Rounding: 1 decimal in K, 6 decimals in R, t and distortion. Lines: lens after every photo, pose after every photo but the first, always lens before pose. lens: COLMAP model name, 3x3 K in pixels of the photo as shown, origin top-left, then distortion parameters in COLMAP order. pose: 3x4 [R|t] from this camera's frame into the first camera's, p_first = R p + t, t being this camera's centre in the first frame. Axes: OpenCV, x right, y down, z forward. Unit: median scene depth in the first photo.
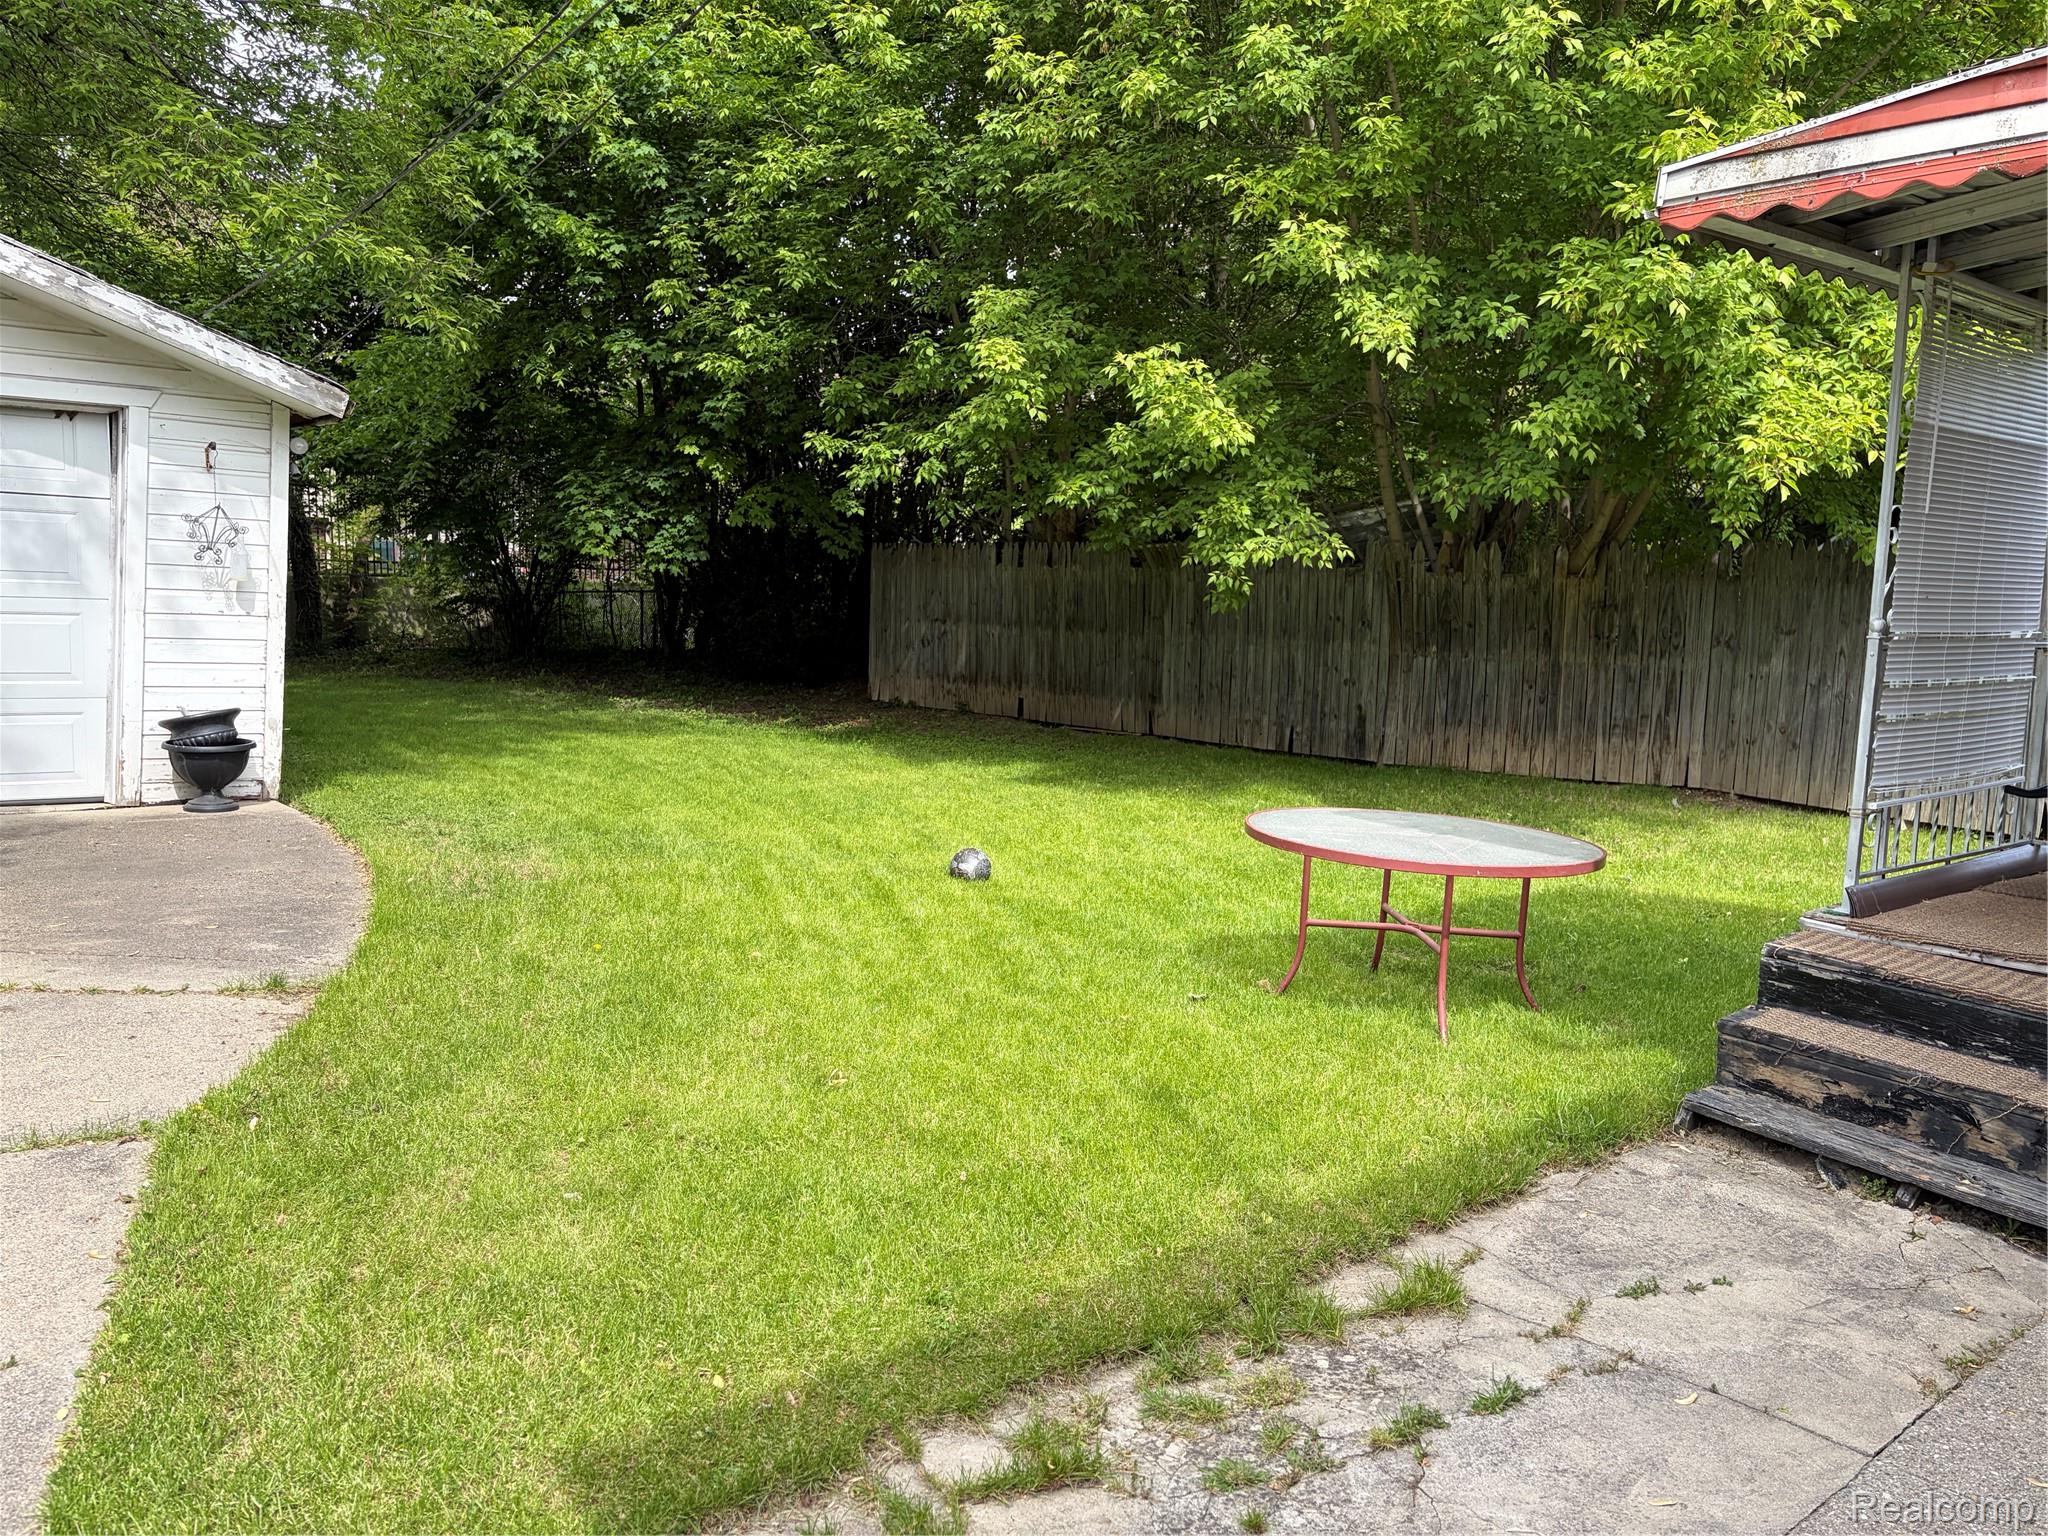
lens RADIAL K [[1534.7, 0, 1021.9], [0, 1534.7, 785.4], [0, 0, 1]] dist [0.101740, -0.120021]
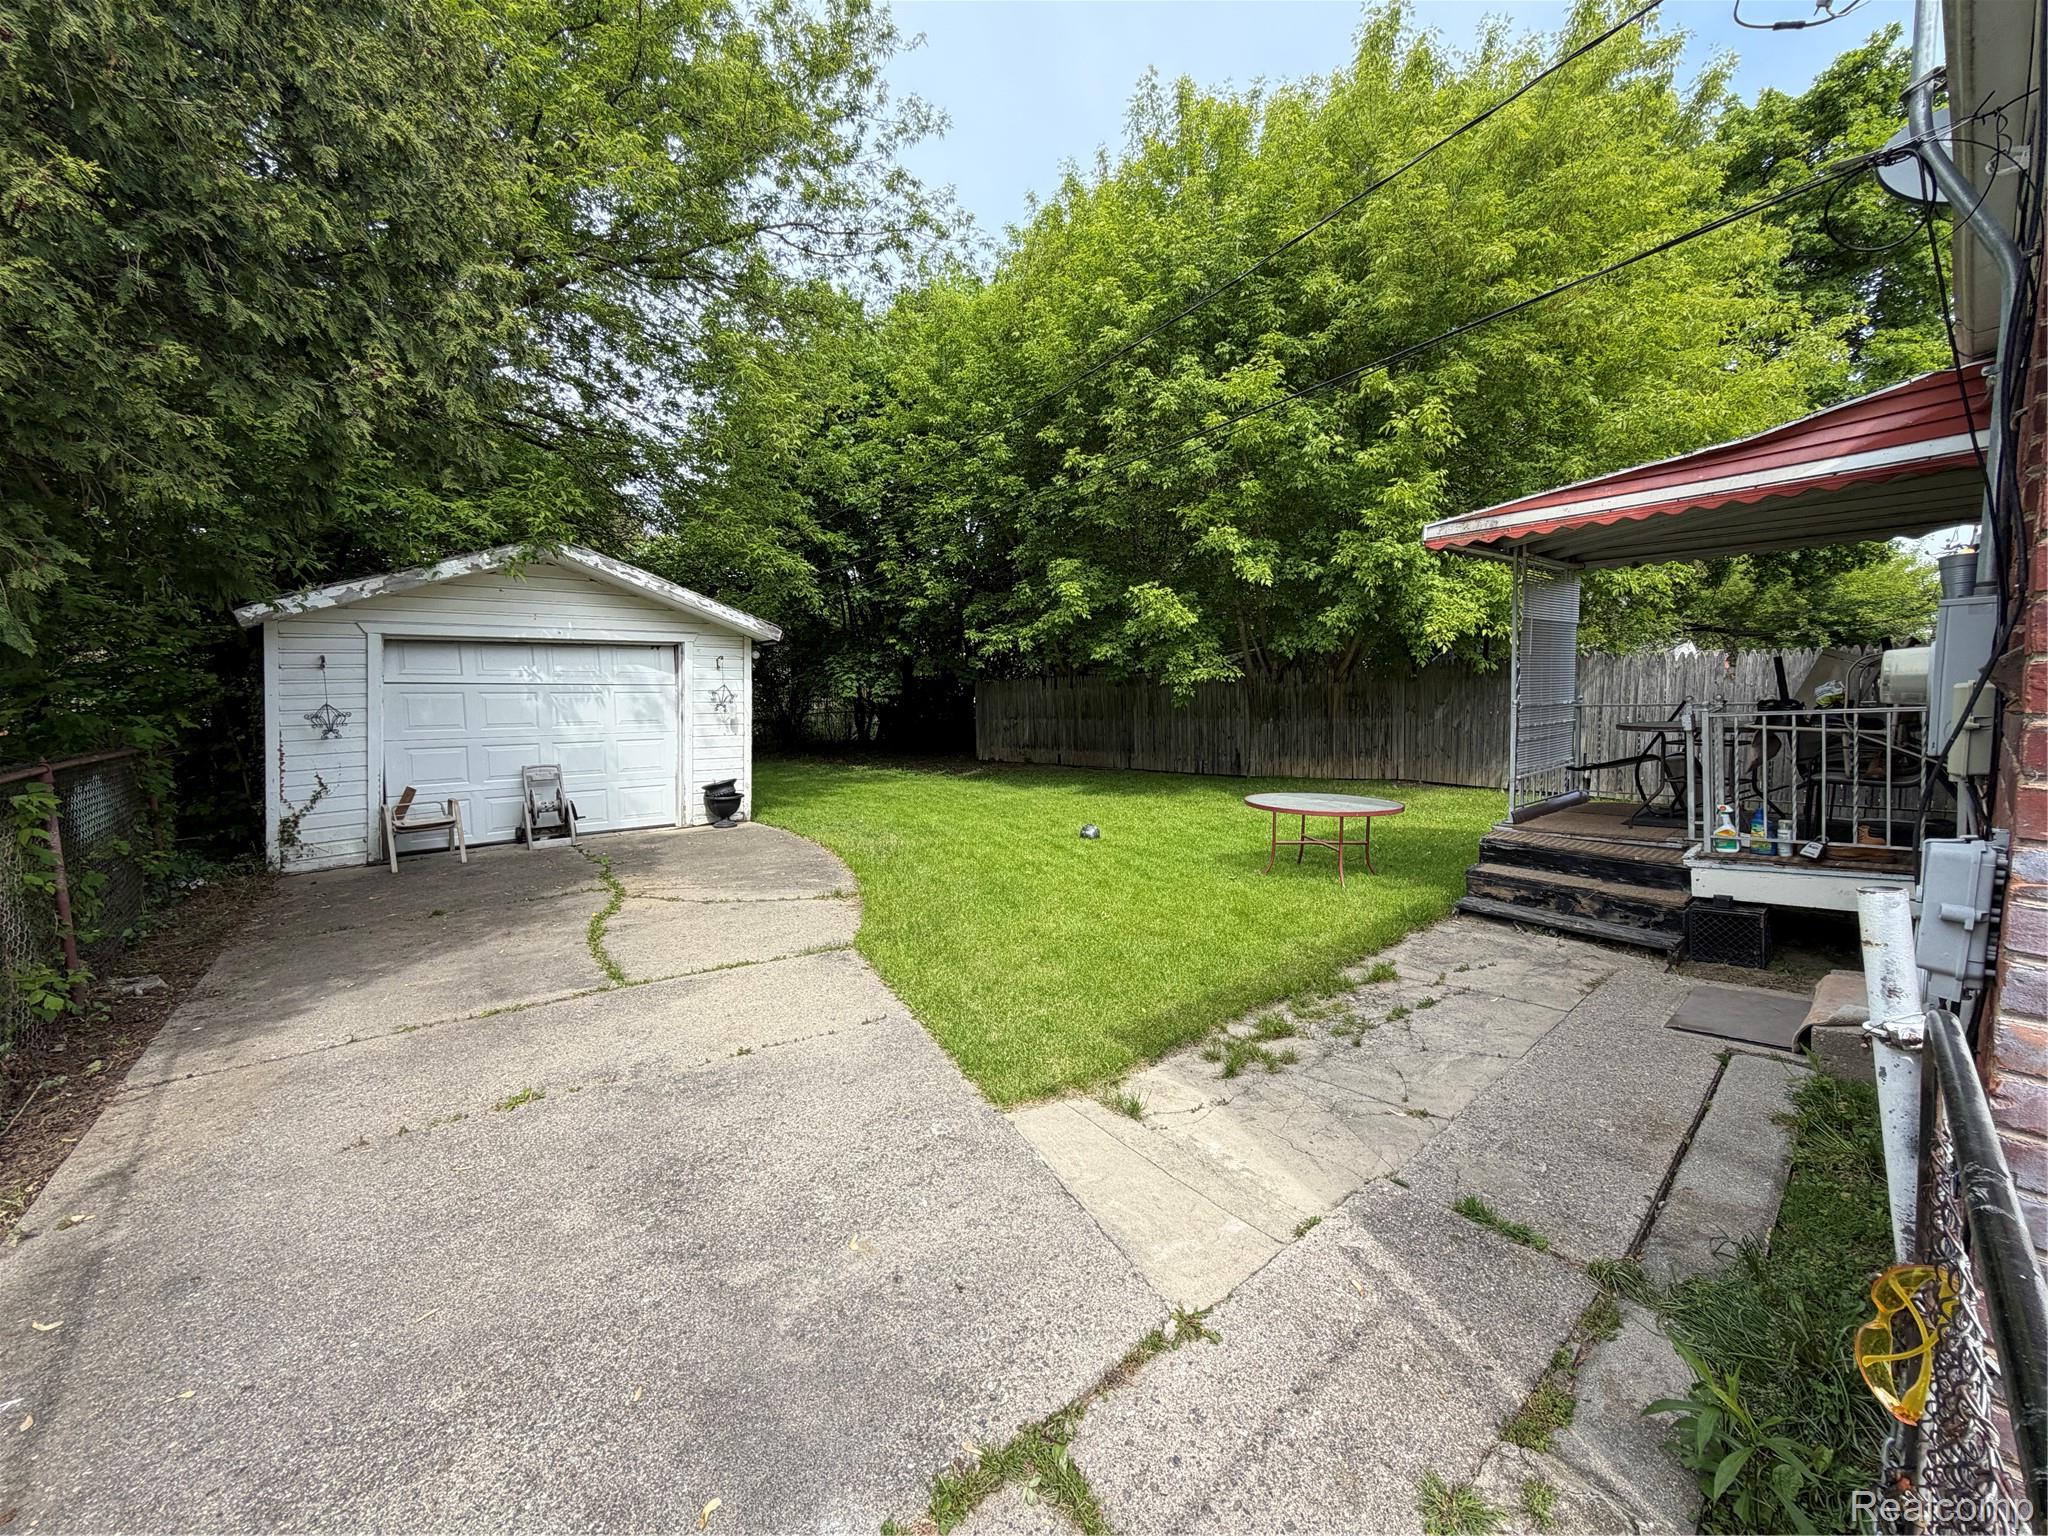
lens RADIAL K [[833.3, 0, 1024.0], [0, 833.3, 768.0], [0, 0, 1]] dist [-0.001522, 0.000733]
pose [[0.998177, -0.055716, 0.023215, -0.148350], [0.056643, 0.997536, -0.041403, 0.006224], [-0.020851, 0.042643, 0.998873, -0.157908]]
